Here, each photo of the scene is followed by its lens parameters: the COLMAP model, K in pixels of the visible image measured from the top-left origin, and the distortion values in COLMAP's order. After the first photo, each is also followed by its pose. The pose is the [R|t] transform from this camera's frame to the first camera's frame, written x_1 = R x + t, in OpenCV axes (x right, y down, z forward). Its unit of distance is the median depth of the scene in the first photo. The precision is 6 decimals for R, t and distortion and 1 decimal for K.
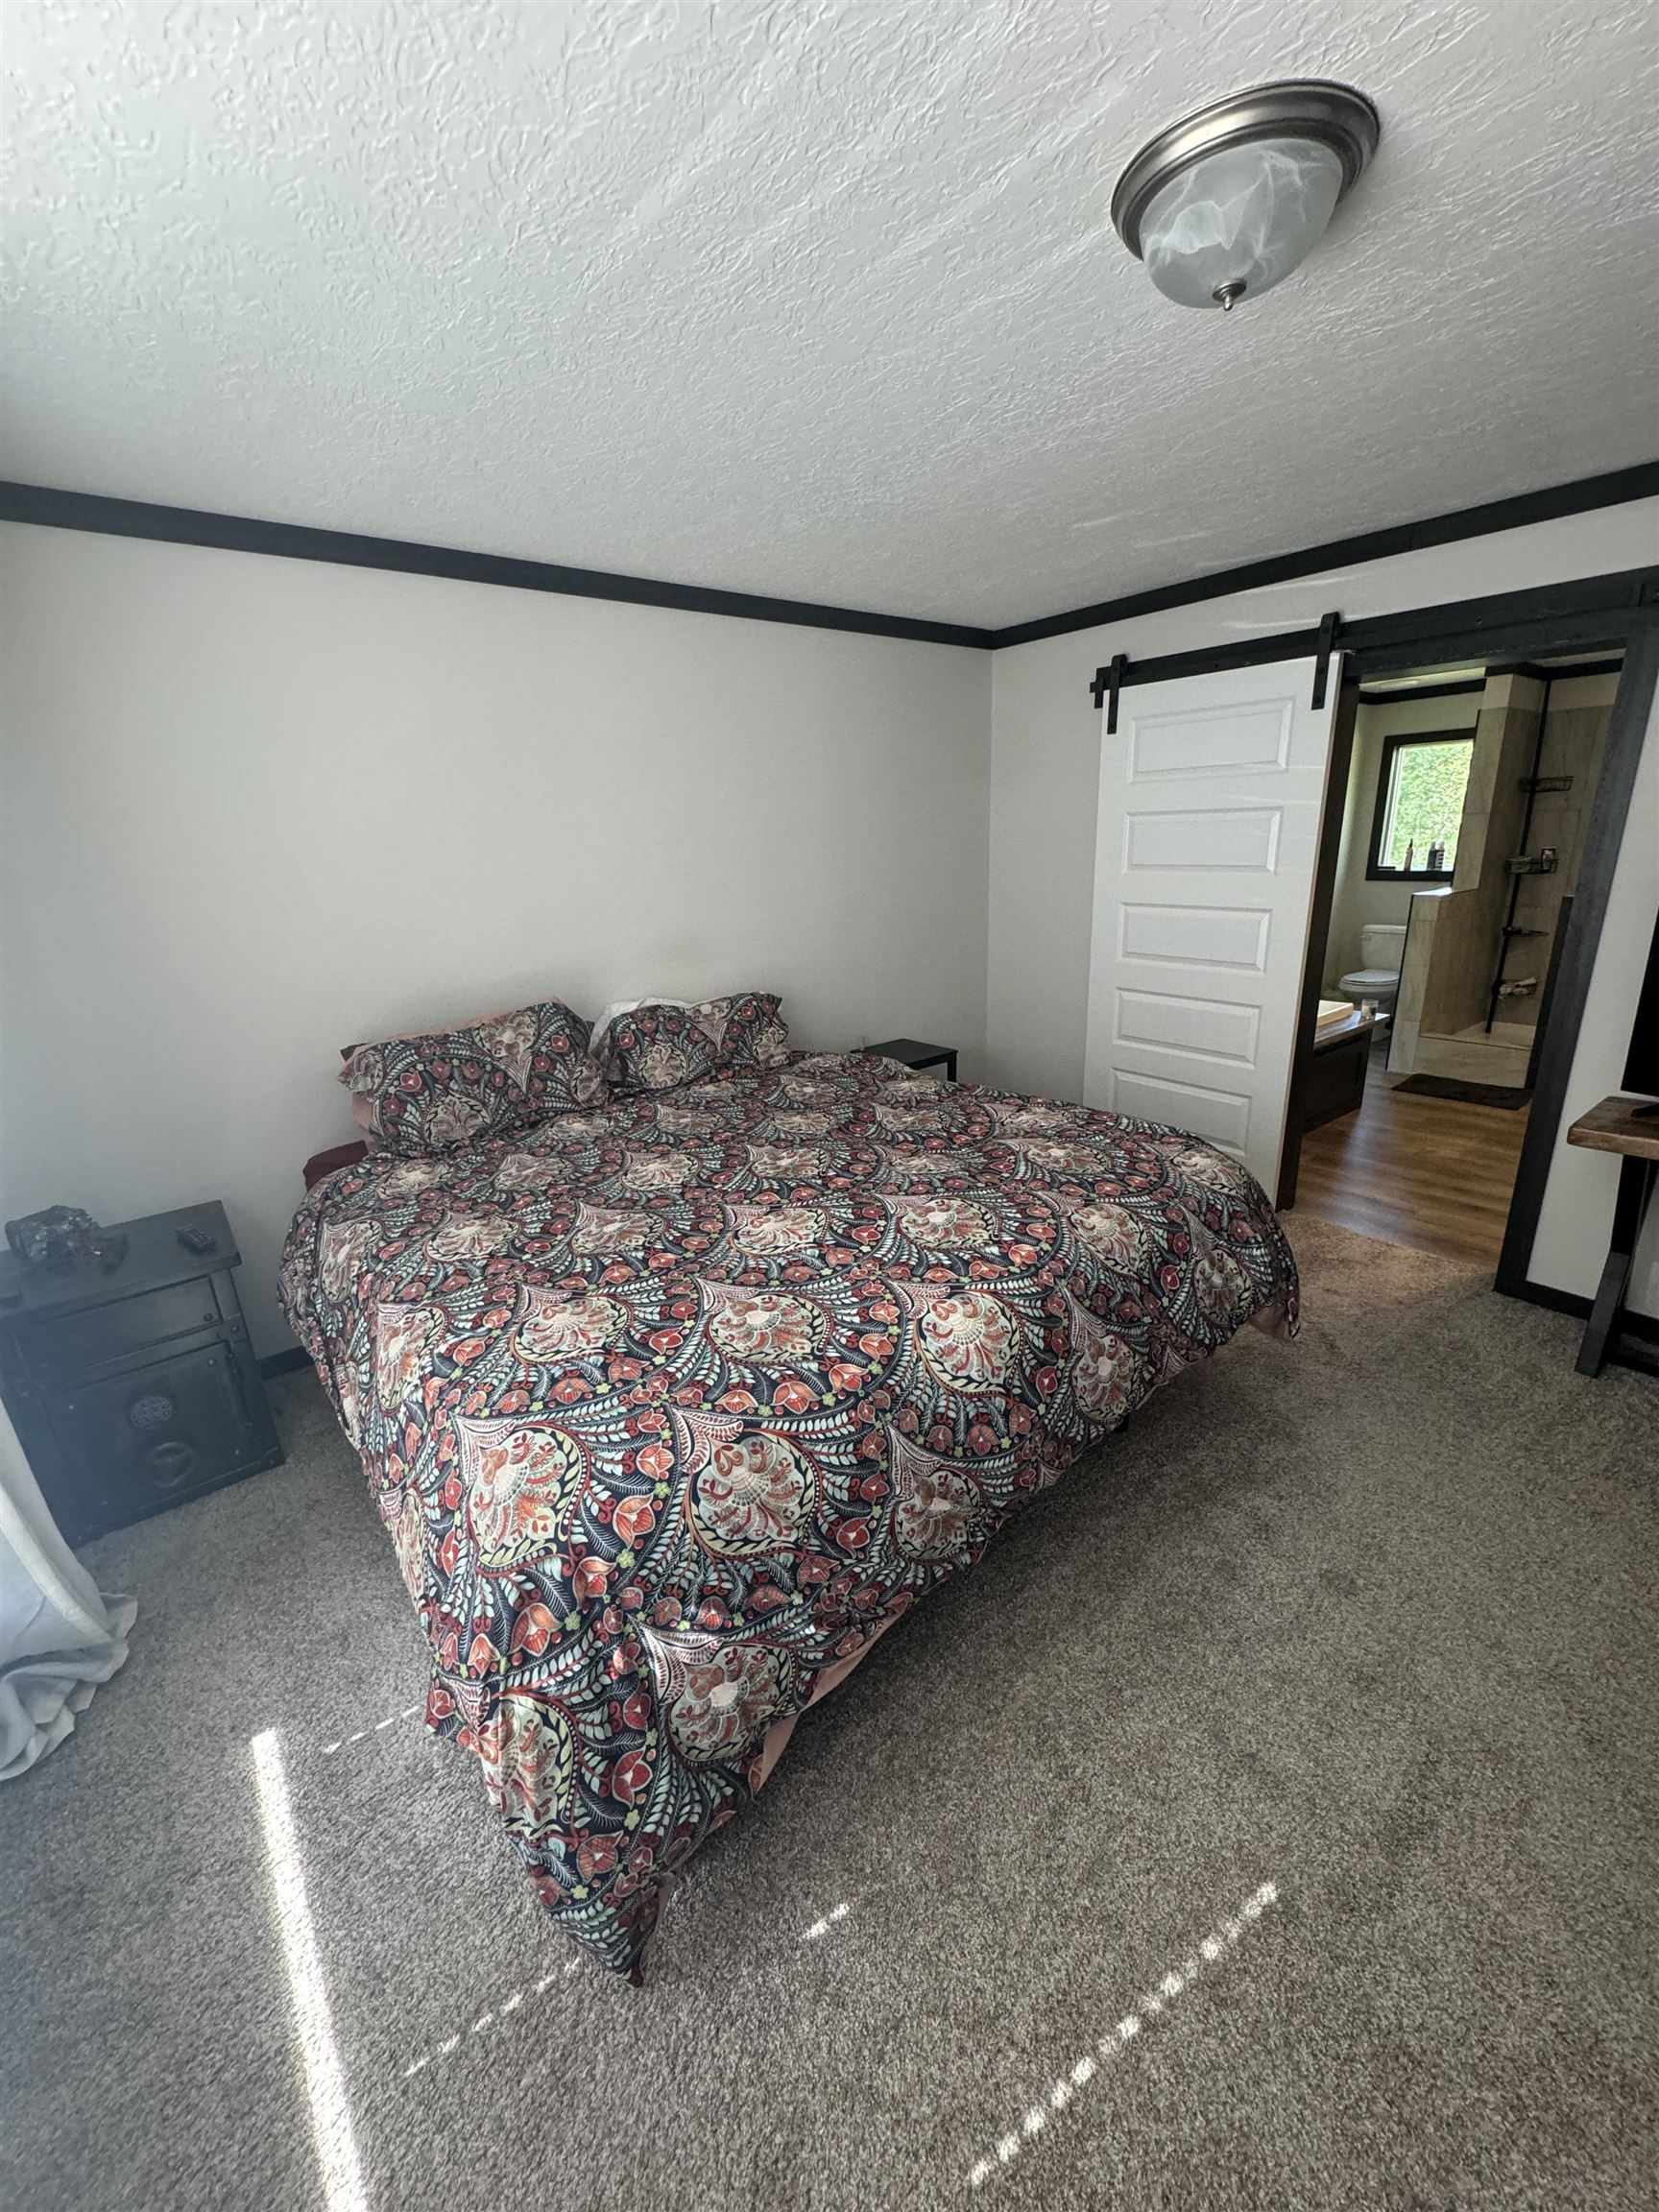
lens RADIAL K [[884.8, 0, 829.5], [0, 884.8, 1106.0], [0, 0, 1]] dist [-0.001818, -0.000149]
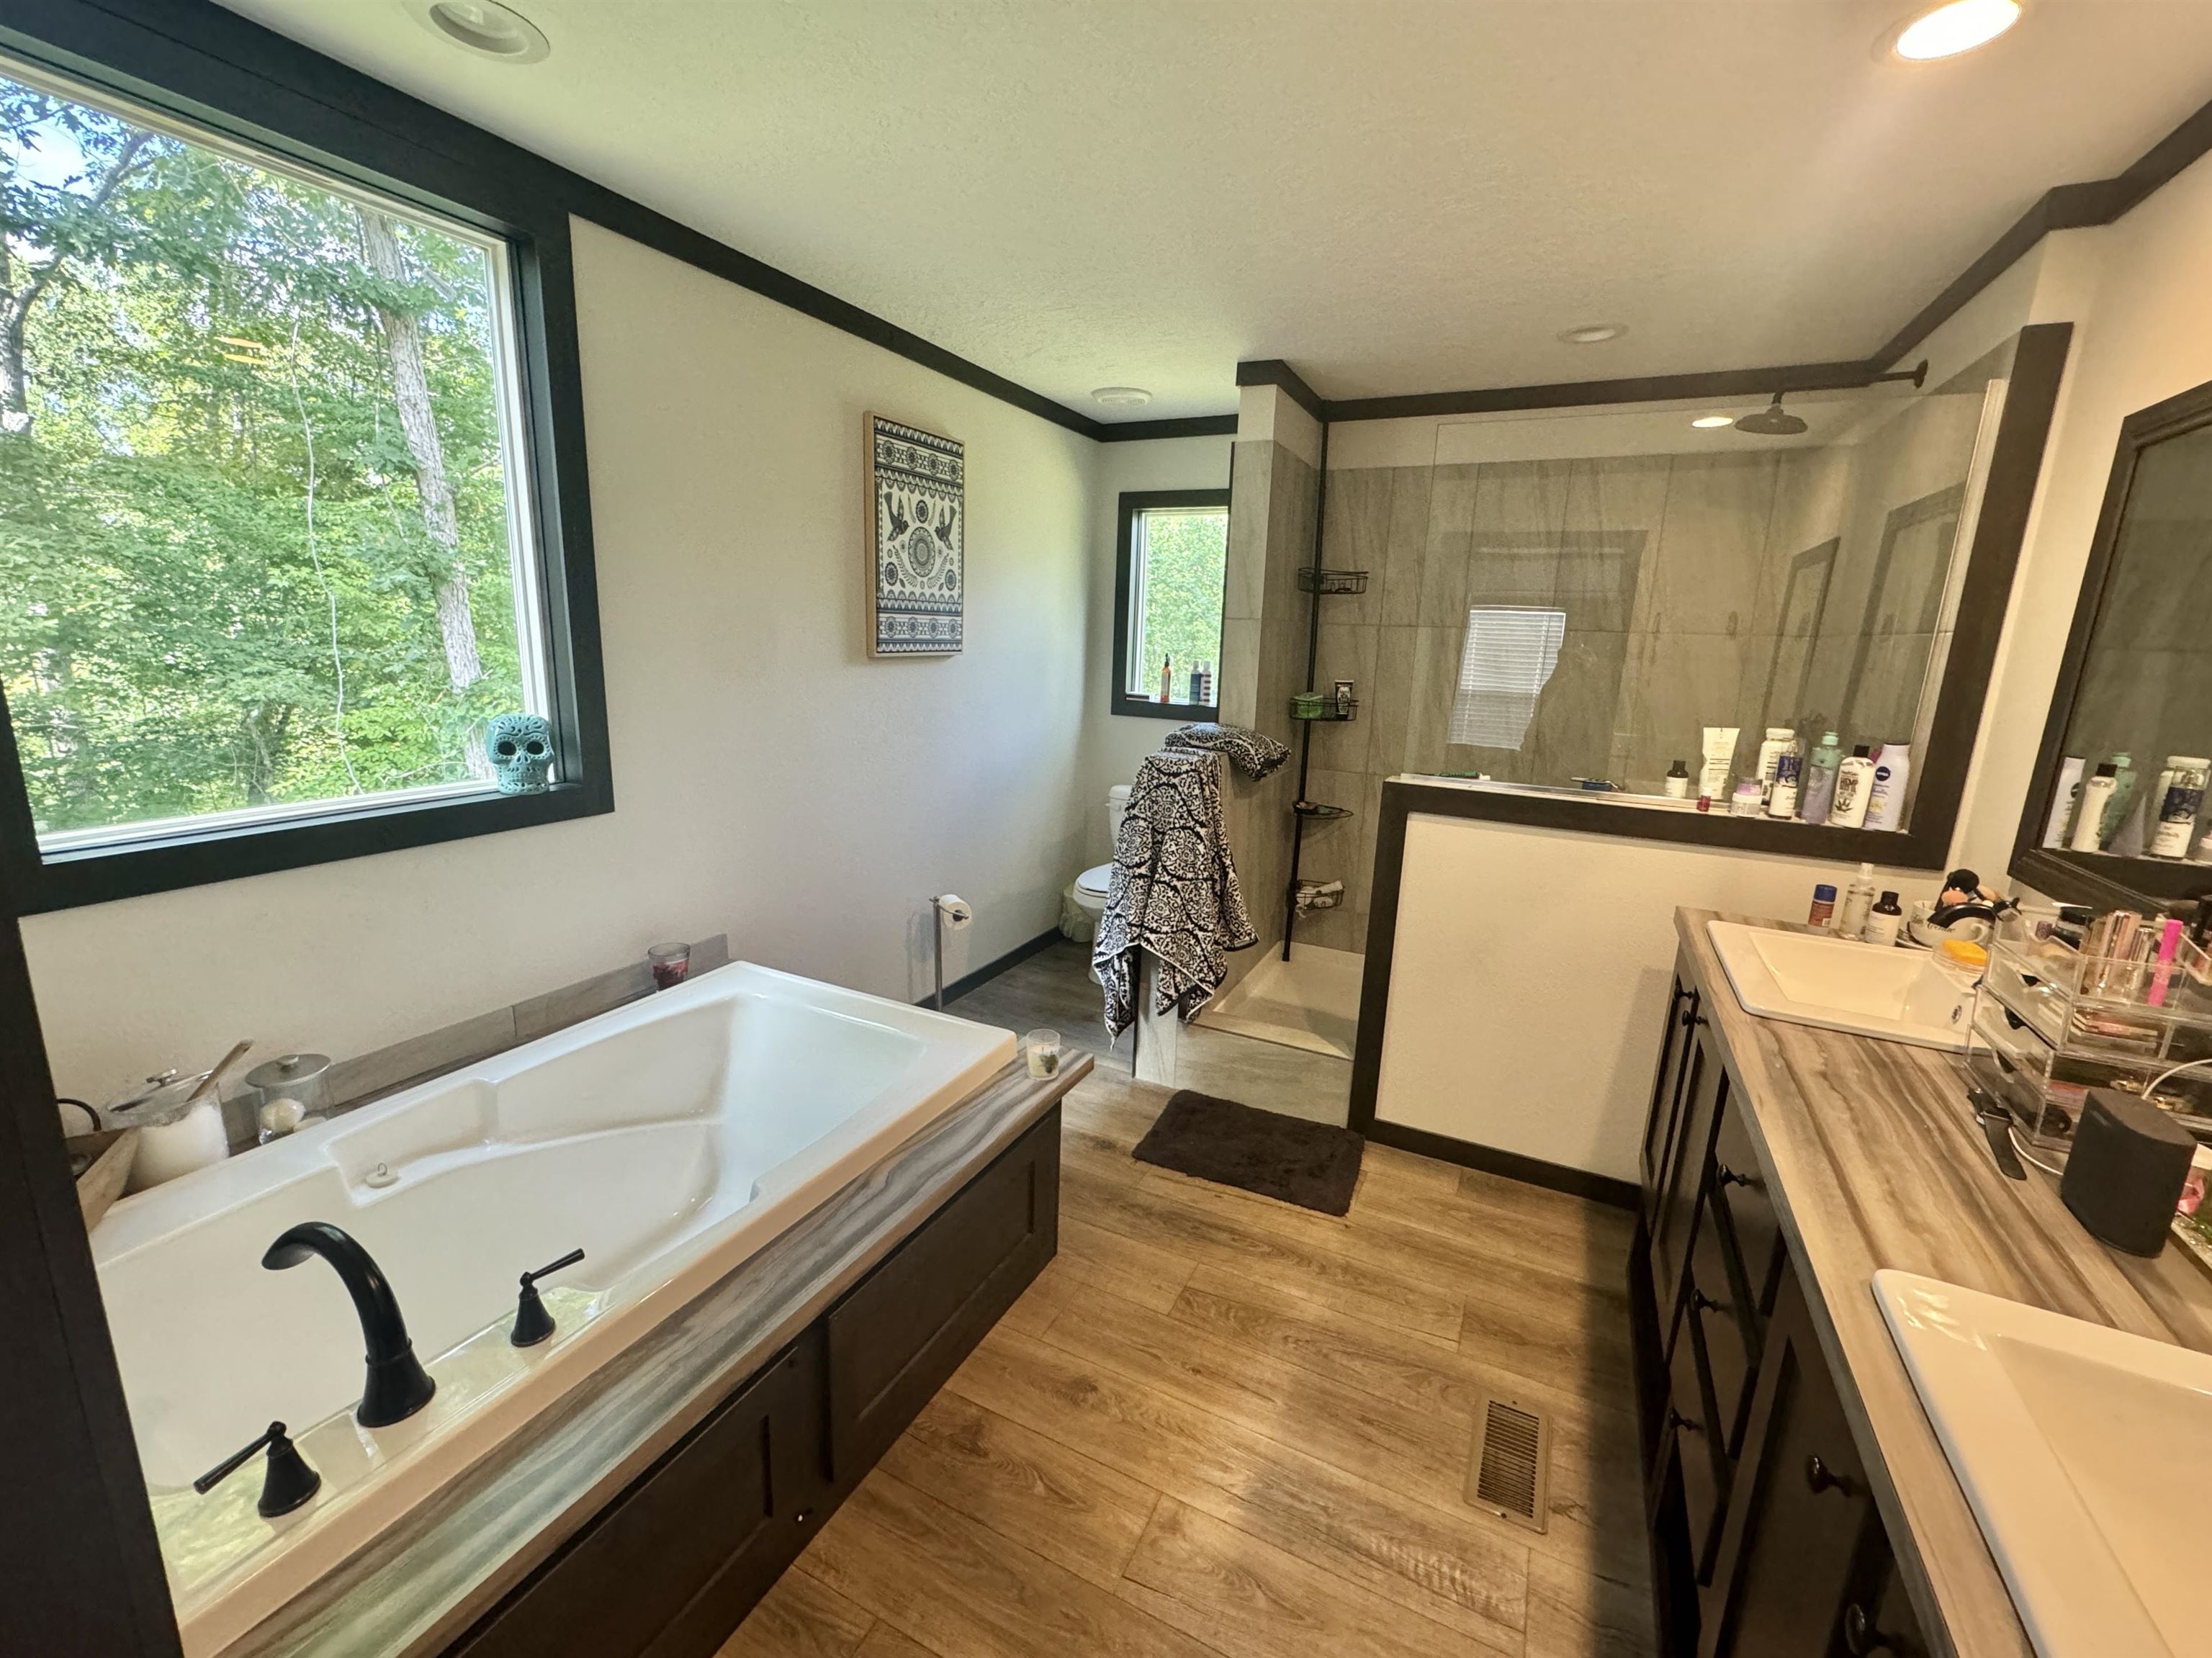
lens RADIAL K [[921.7, 0, 1103.4], [0, 921.7, 827.2], [0, 0, 1]] dist [-0.001566, 0.000106]
pose [[0.907204, -0.027589, 0.419785, 0.364478], [0.058844, 0.996360, -0.061685, -0.151518], [-0.416555, 0.080663, 0.905525, 0.465354]]
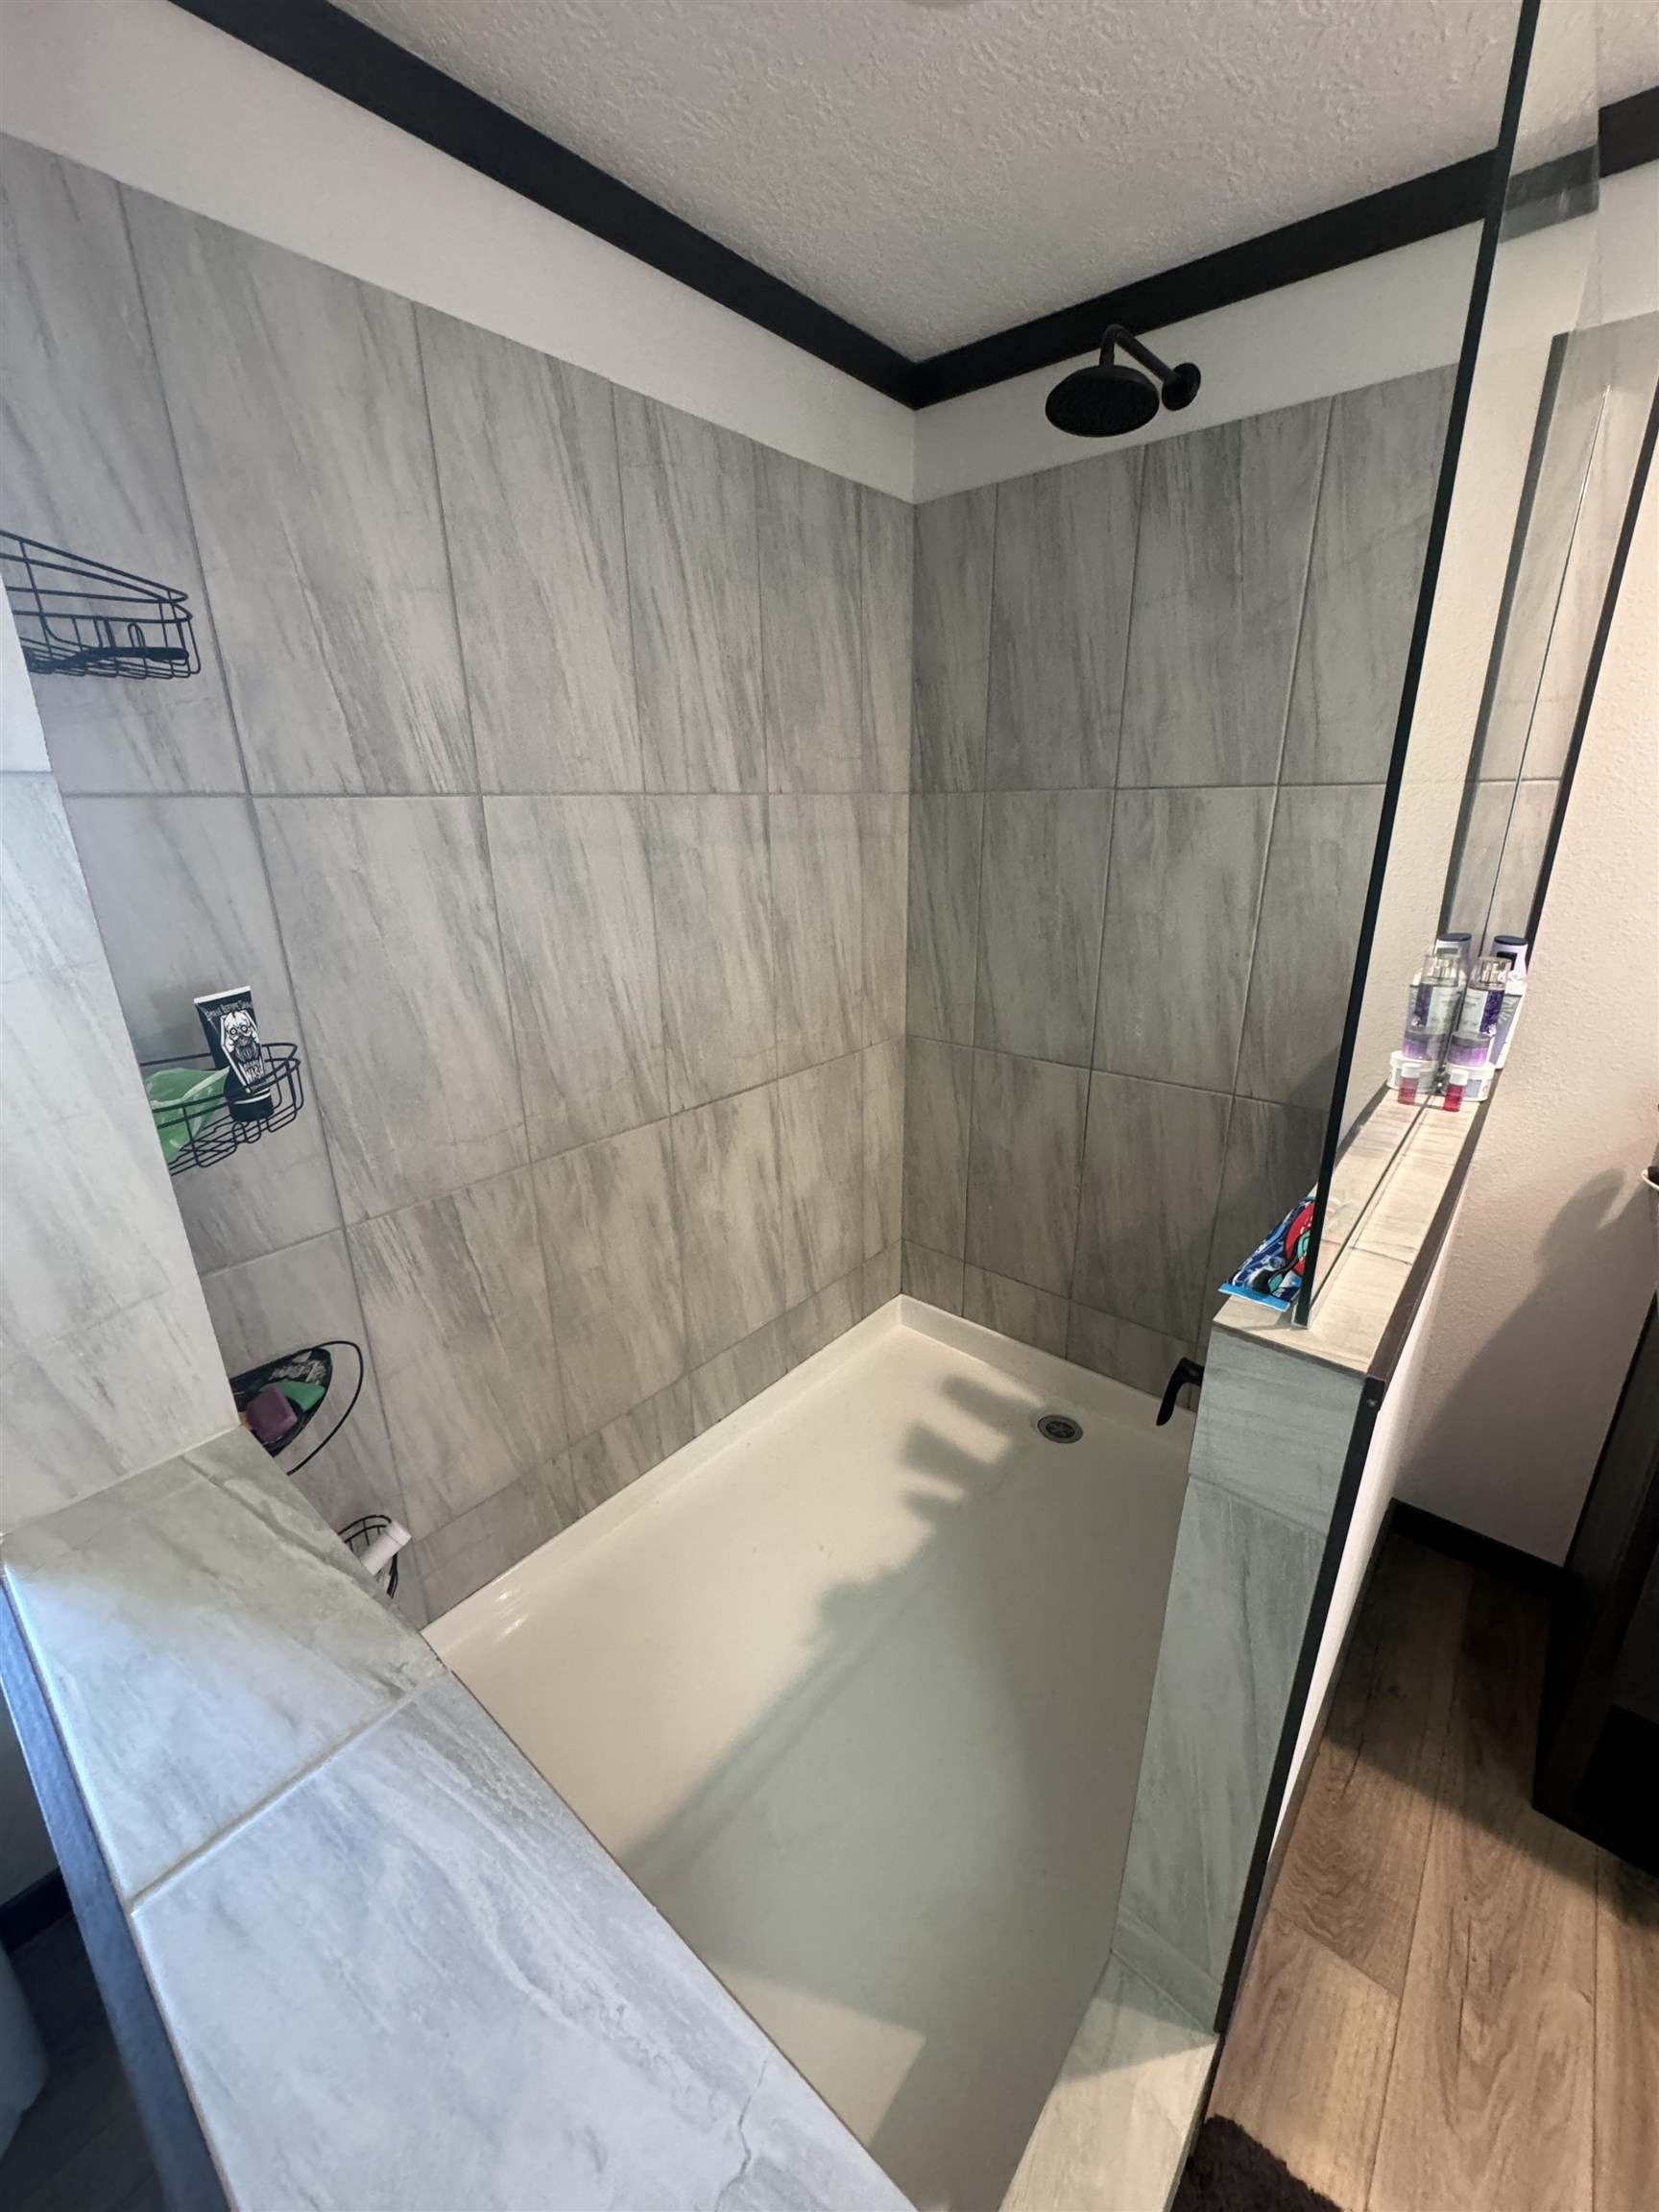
lens RADIAL K [[879.1, 0, 829.5], [0, 879.1, 1106.0], [0, 0, 1]] dist [-0.002000, -0.000002]
pose [[-0.191893, -0.285904, 0.938848, 0.585567], [0.296106, 0.895180, 0.333127, -0.283511], [-0.935681, 0.341923, -0.087122, 0.869772]]
